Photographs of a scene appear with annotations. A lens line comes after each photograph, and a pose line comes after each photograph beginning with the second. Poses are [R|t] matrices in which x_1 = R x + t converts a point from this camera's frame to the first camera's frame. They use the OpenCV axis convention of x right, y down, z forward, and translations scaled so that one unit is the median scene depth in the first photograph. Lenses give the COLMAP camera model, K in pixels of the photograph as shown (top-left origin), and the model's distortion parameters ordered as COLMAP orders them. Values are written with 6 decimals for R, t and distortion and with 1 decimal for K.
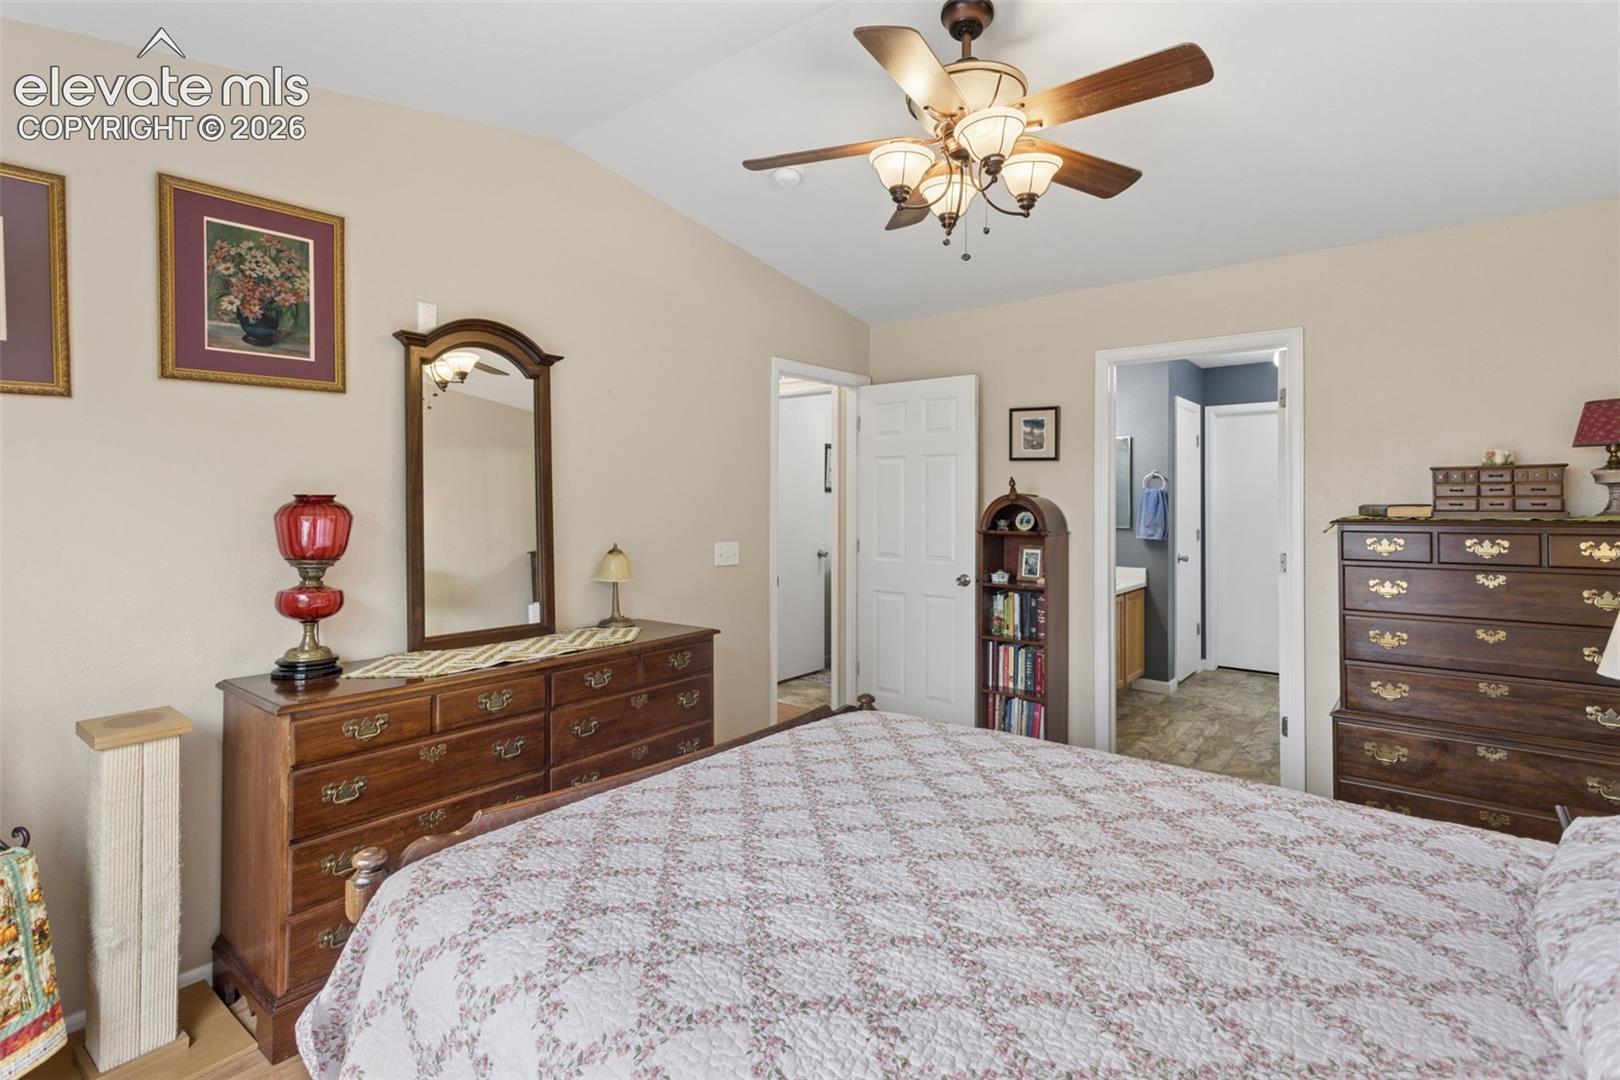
lens RADIAL K [[772.7, 0, 809.7], [0, 772.7, 525.3], [0, 0, 1]] dist [0.002670, 0.000704]
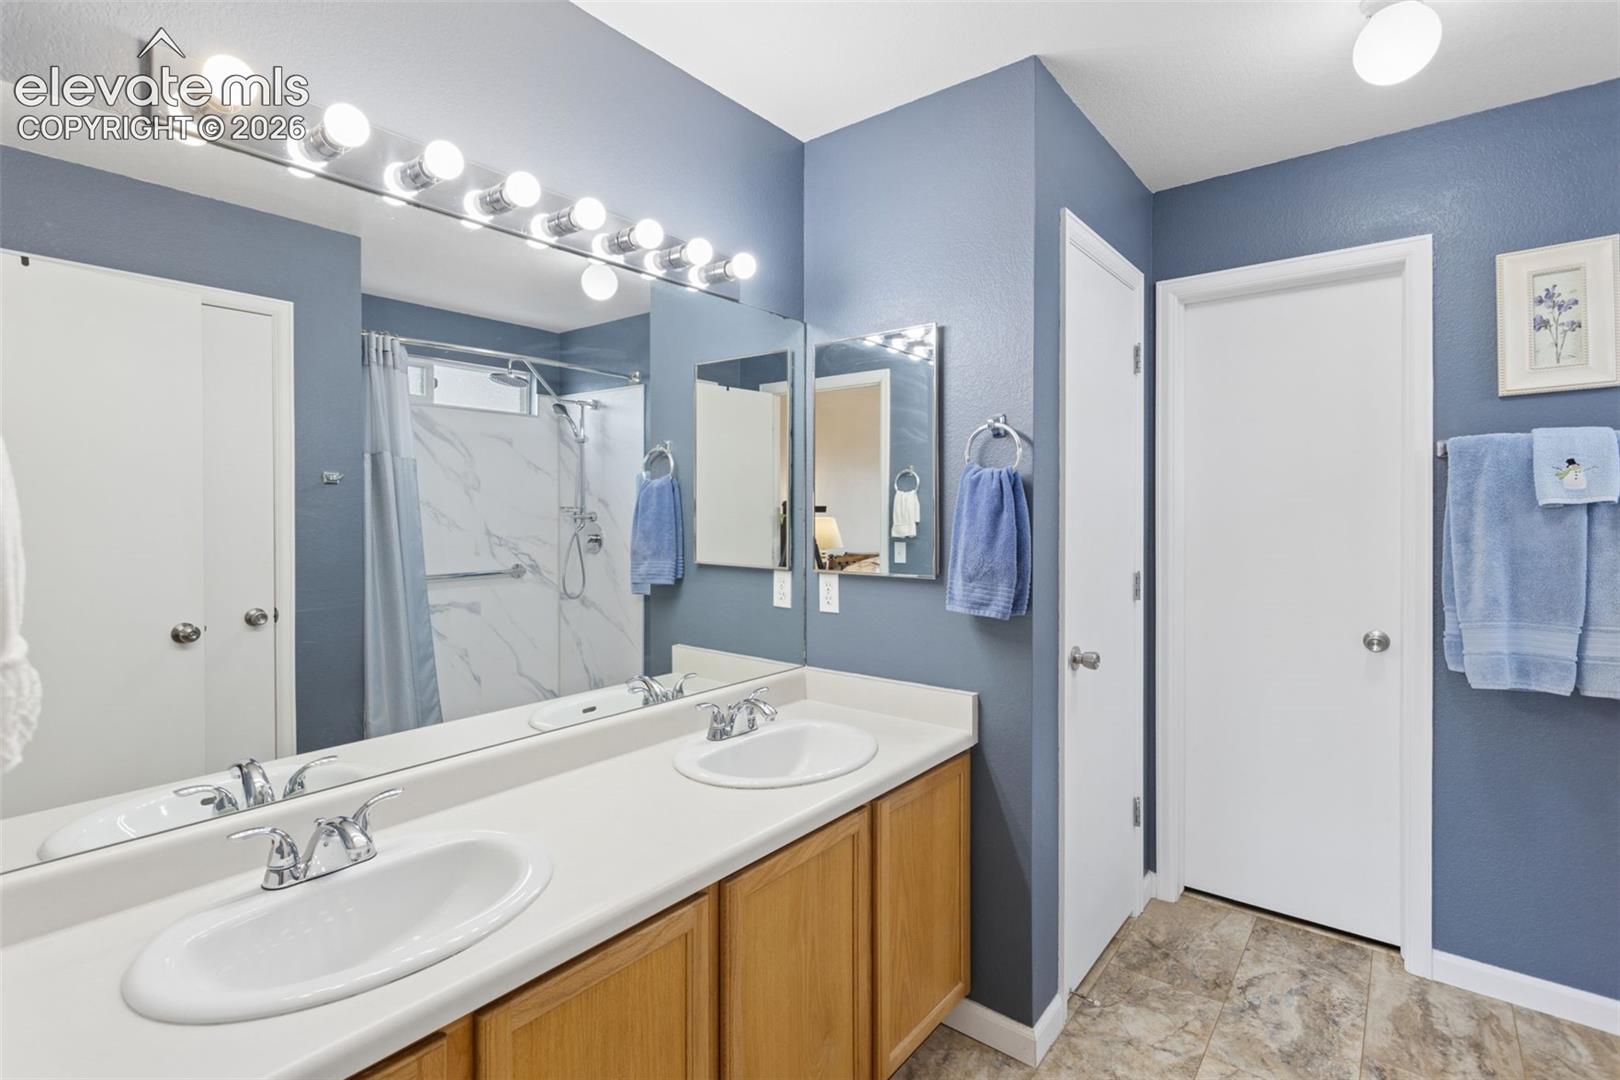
lens RADIAL K [[772.7, 0, 814.6], [0, 772.7, 526.9], [0, 0, 1]] dist [0.002670, 0.000704]
pose [[0.999835, 0.002958, 0.017916, 0.353792], [-0.002912, 0.999992, -0.002607, -0.019414], [-0.017923, 0.002555, 0.999836, 0.645782]]
